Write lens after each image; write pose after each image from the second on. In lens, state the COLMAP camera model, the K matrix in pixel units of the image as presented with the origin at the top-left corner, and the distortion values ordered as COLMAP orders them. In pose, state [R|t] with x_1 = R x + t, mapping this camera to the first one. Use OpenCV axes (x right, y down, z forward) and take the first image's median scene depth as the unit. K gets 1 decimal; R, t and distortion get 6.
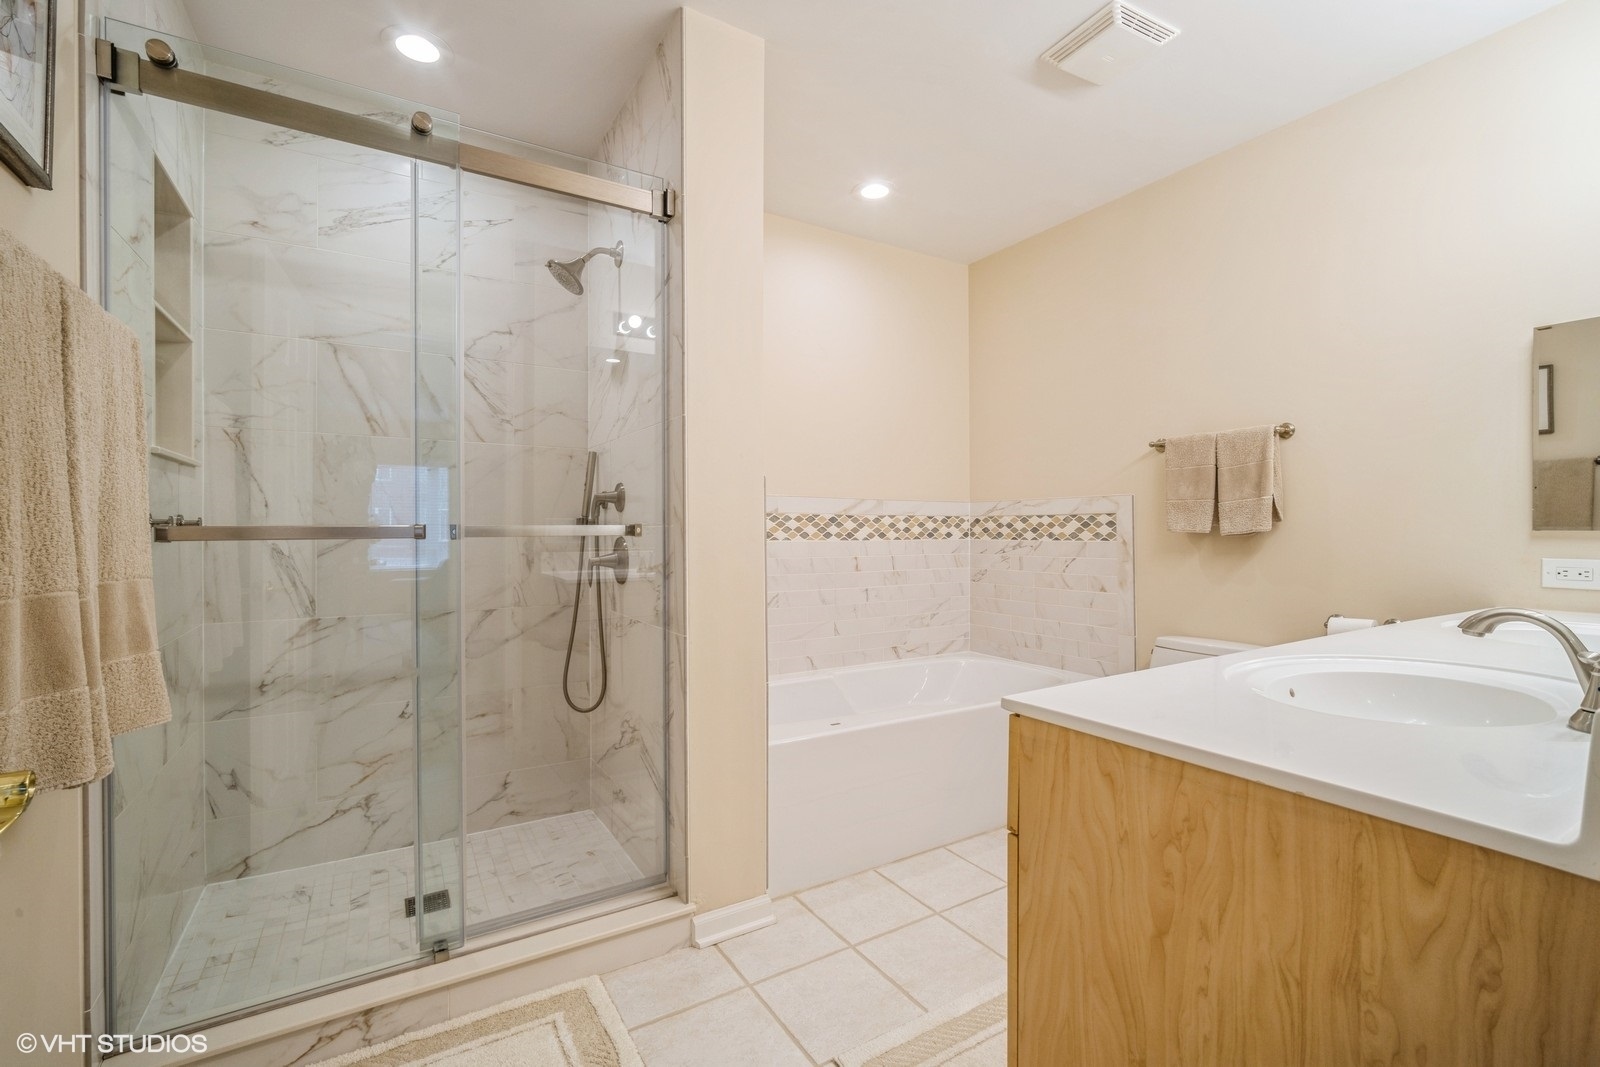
lens RADIAL K [[694.5, 0, 798.4], [0, 694.5, 525.5], [0, 0, 1]] dist [-0.003838, 0.000932]
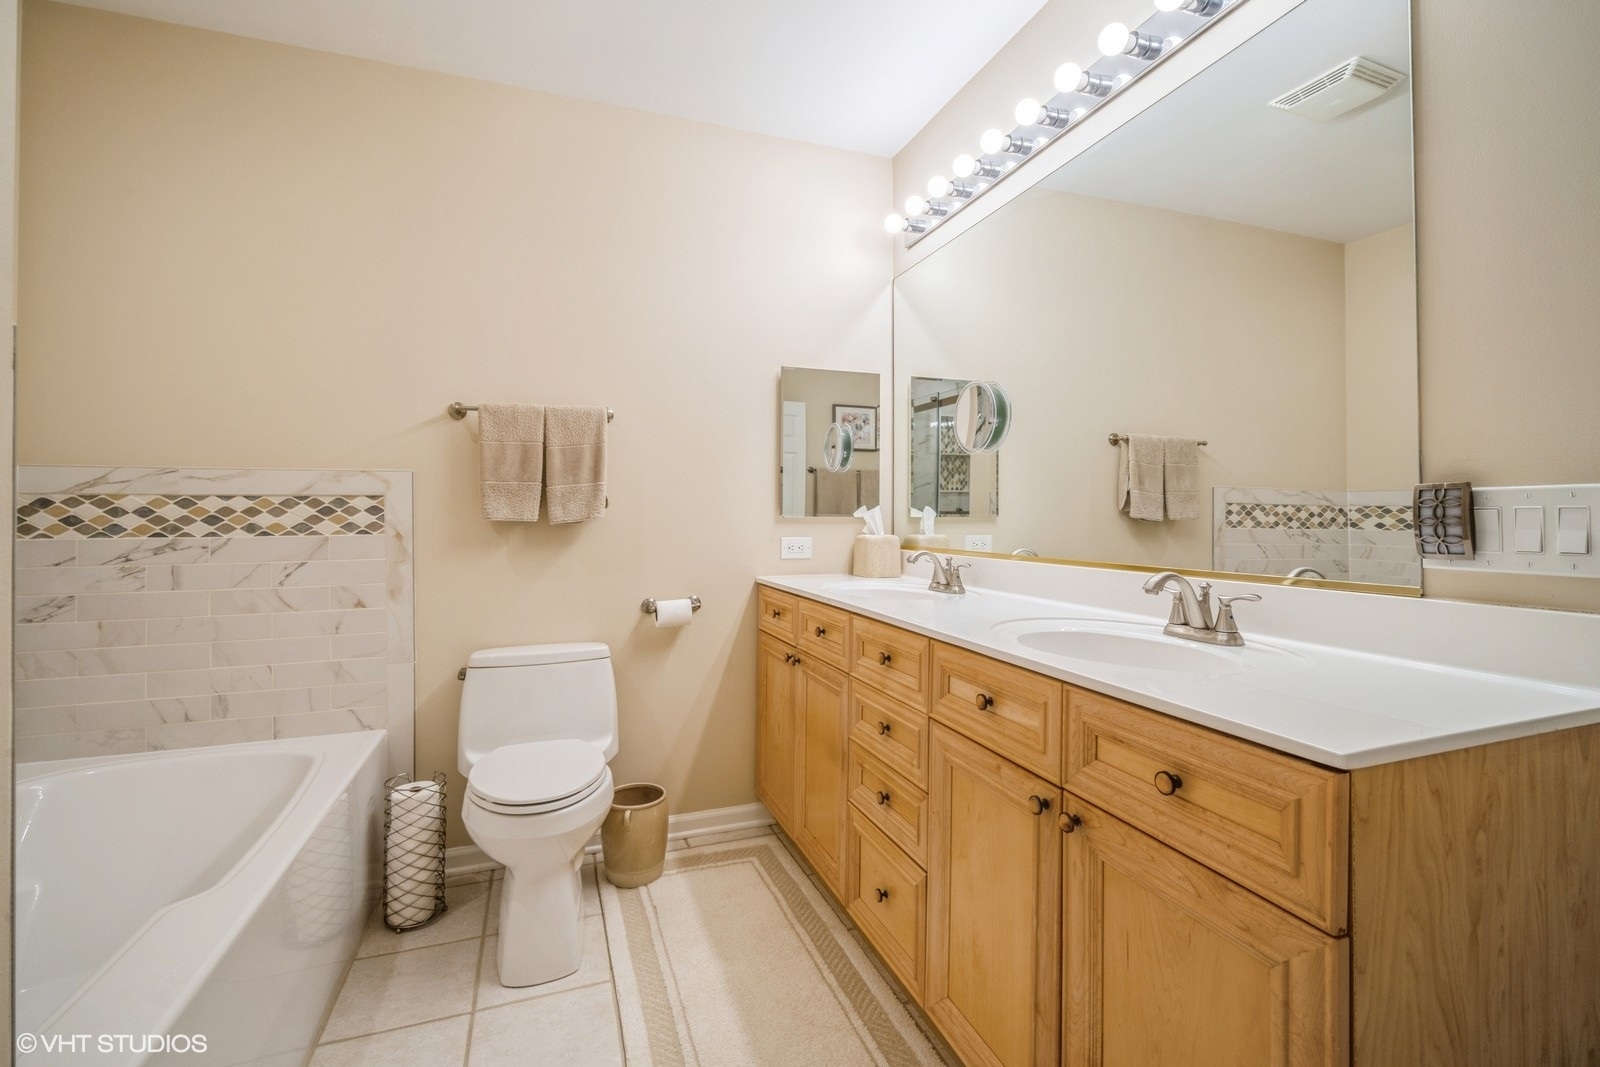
lens RADIAL K [[694.5, 0, 853.9], [0, 694.5, 503.3], [0, 0, 1]] dist [-0.003838, 0.000932]
pose [[0.202471, 0.013435, 0.979196, -0.140686], [-0.001947, 0.999909, -0.013317, -0.000822], [-0.979286, 0.000789, 0.202479, 0.366778]]
